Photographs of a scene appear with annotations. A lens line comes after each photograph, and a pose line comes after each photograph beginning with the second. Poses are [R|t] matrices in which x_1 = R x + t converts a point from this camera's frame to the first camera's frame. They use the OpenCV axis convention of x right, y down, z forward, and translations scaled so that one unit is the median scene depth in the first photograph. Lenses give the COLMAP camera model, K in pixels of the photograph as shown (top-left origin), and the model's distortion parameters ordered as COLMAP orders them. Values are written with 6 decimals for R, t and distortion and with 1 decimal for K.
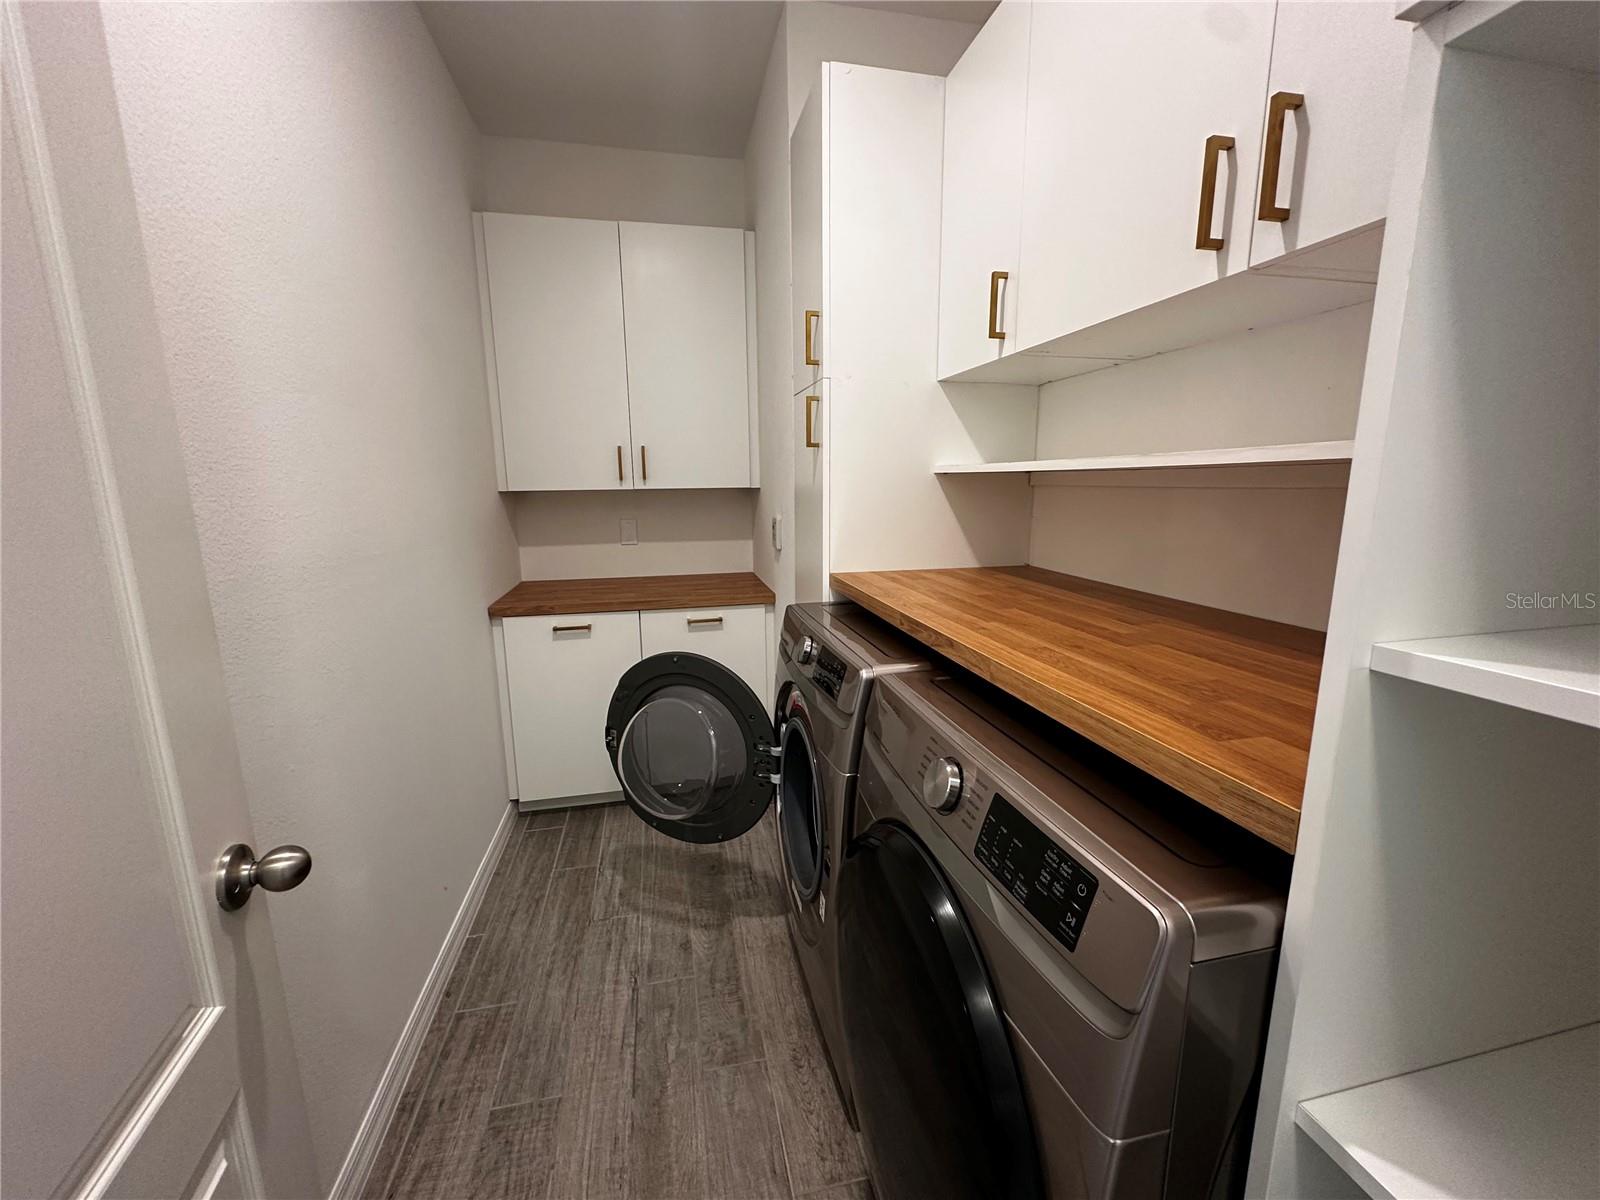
lens RADIAL K [[643.5, 0, 801.1], [0, 643.5, 602.5], [0, 0, 1]] dist [0.000471, 0.000596]
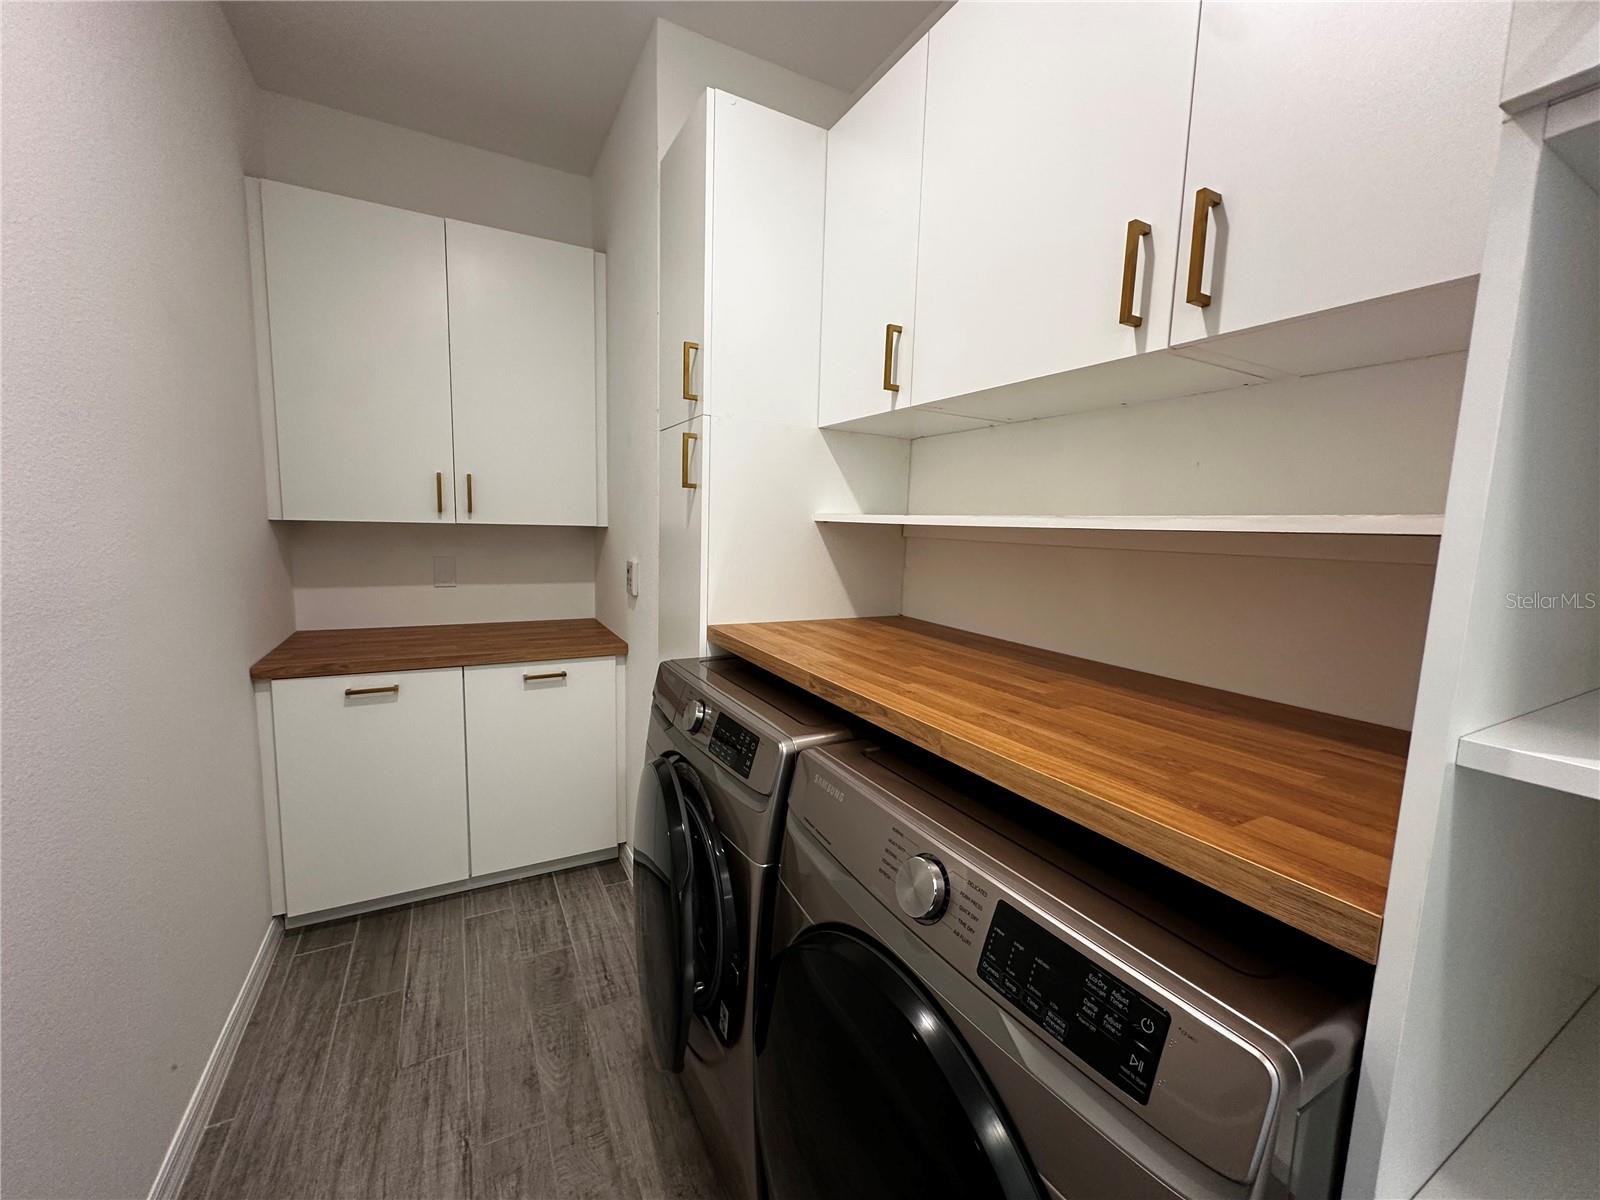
lens RADIAL K [[643.5, 0, 799.8], [0, 643.5, 602.0], [0, 0, 1]] dist [0.000471, 0.000596]
pose [[0.961598, 0.004188, 0.274430, -0.089040], [0.012243, 0.998234, -0.058134, -0.026533], [-0.274188, 0.059262, 0.959848, 0.095949]]
